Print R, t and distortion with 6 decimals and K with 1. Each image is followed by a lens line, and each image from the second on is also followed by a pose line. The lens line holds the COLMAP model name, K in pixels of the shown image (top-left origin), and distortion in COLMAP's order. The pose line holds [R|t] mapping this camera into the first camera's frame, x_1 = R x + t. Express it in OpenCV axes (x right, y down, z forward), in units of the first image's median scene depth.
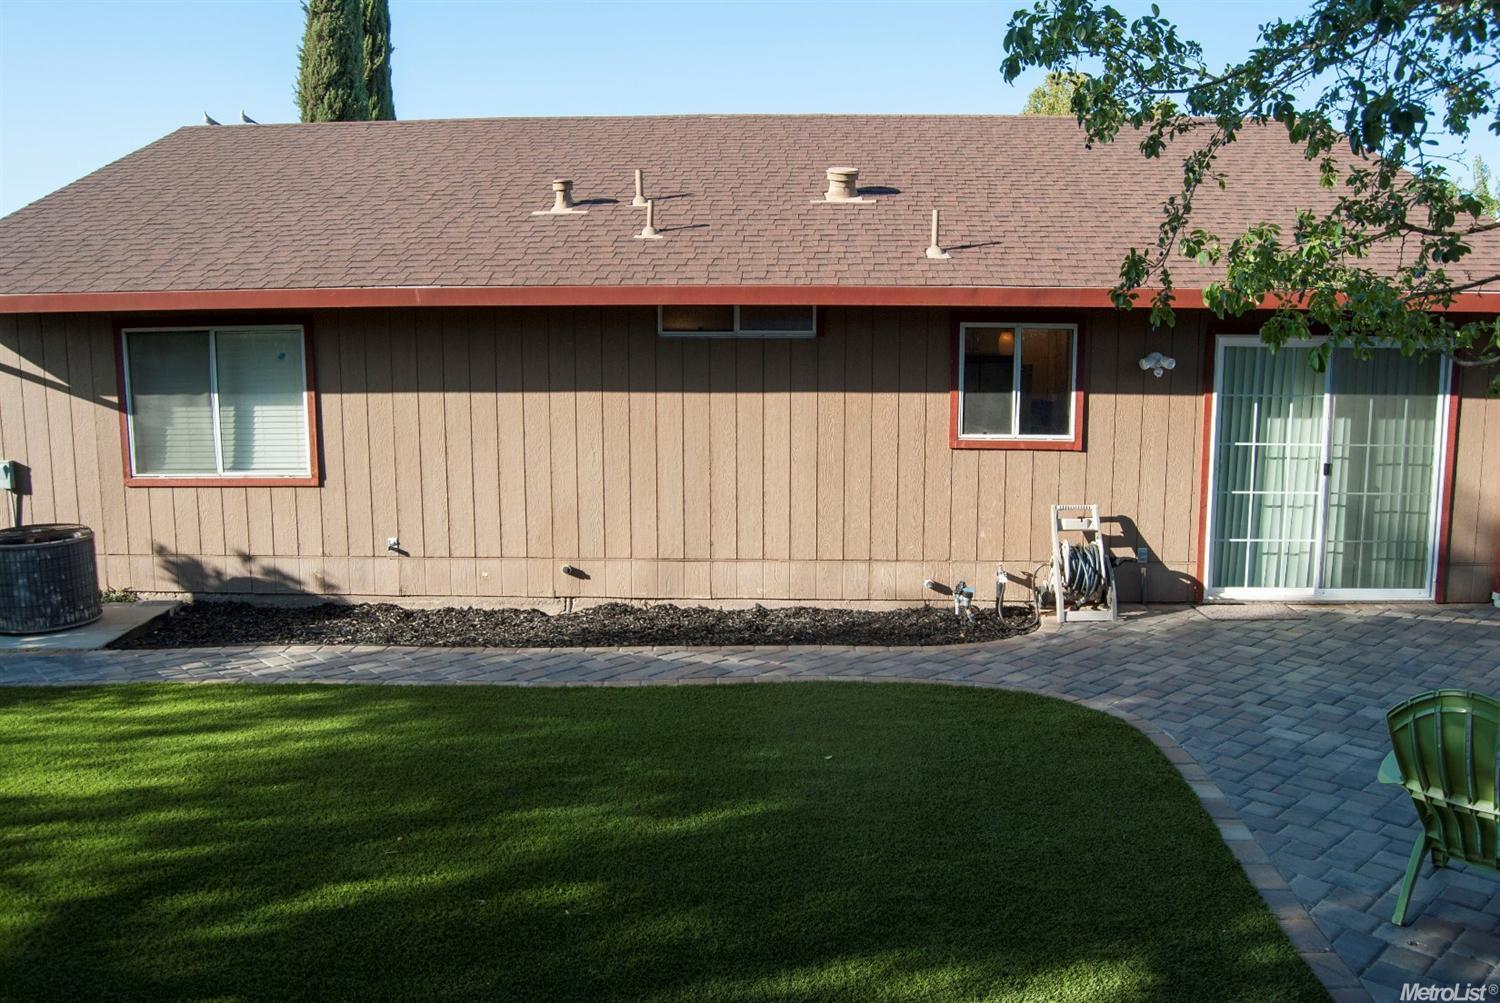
lens RADIAL K [[1153.2, 0, 750.0], [0, 1153.2, 501.5], [0, 0, 1]] dist [-0.081720, 0.000190]
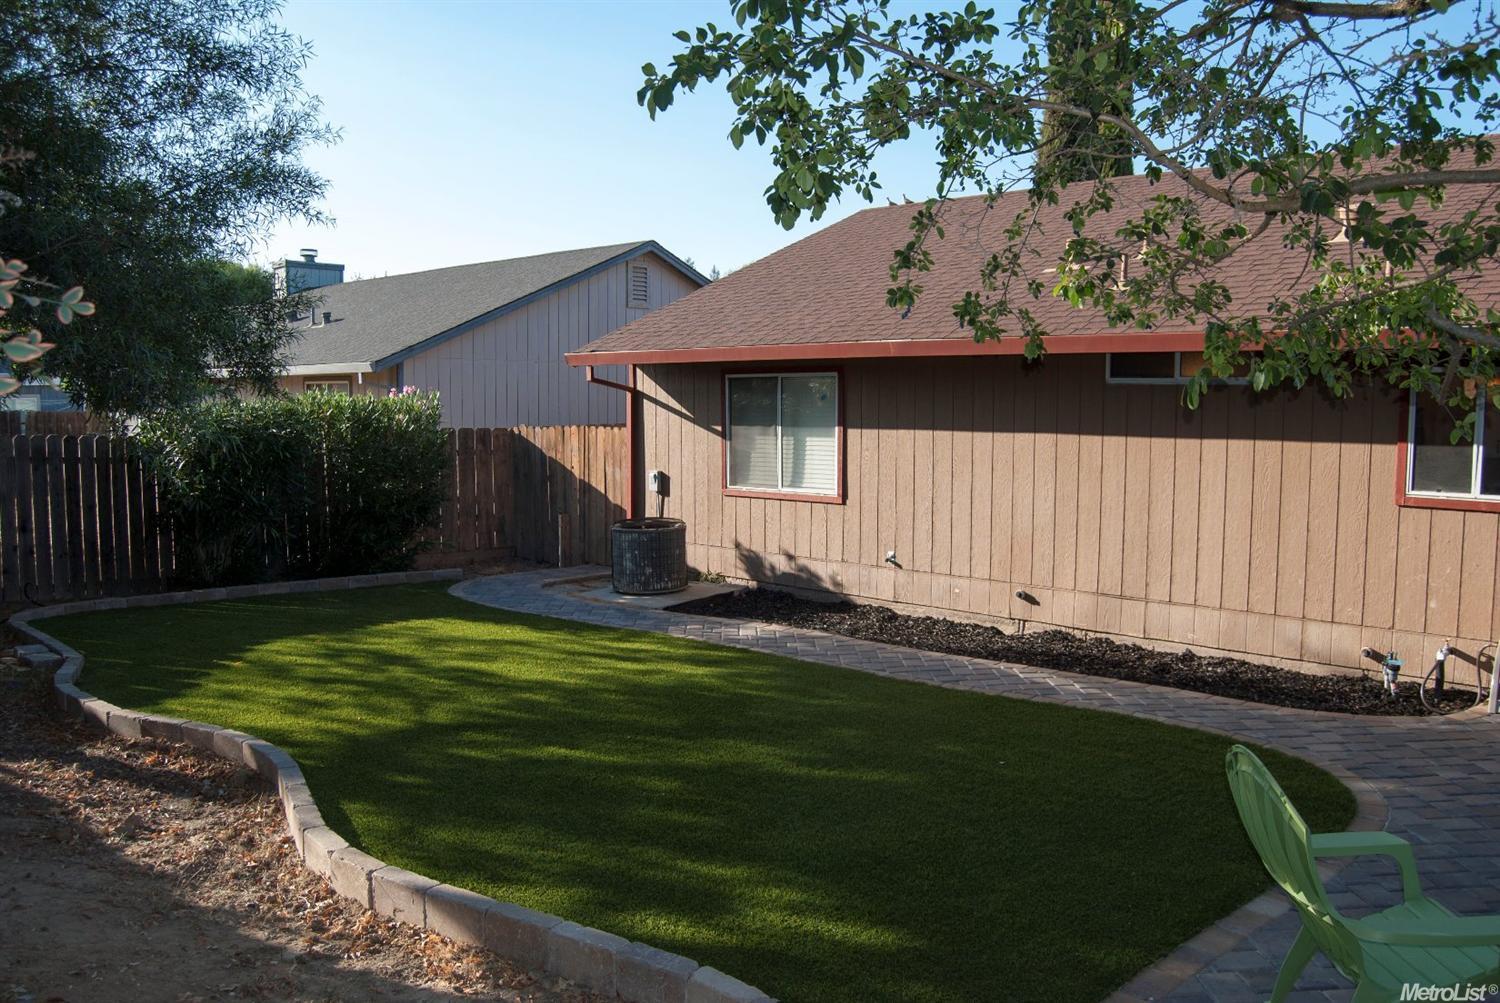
lens RADIAL K [[1153.2, 0, 750.0], [0, 1153.2, 501.5], [0, 0, 1]] dist [-0.081720, 0.000190]
pose [[0.759447, 0.061139, -0.647690, 0.351213], [-0.085987, 0.996273, -0.006781, 0.000678], [0.644862, 0.060843, 0.761874, -0.005512]]
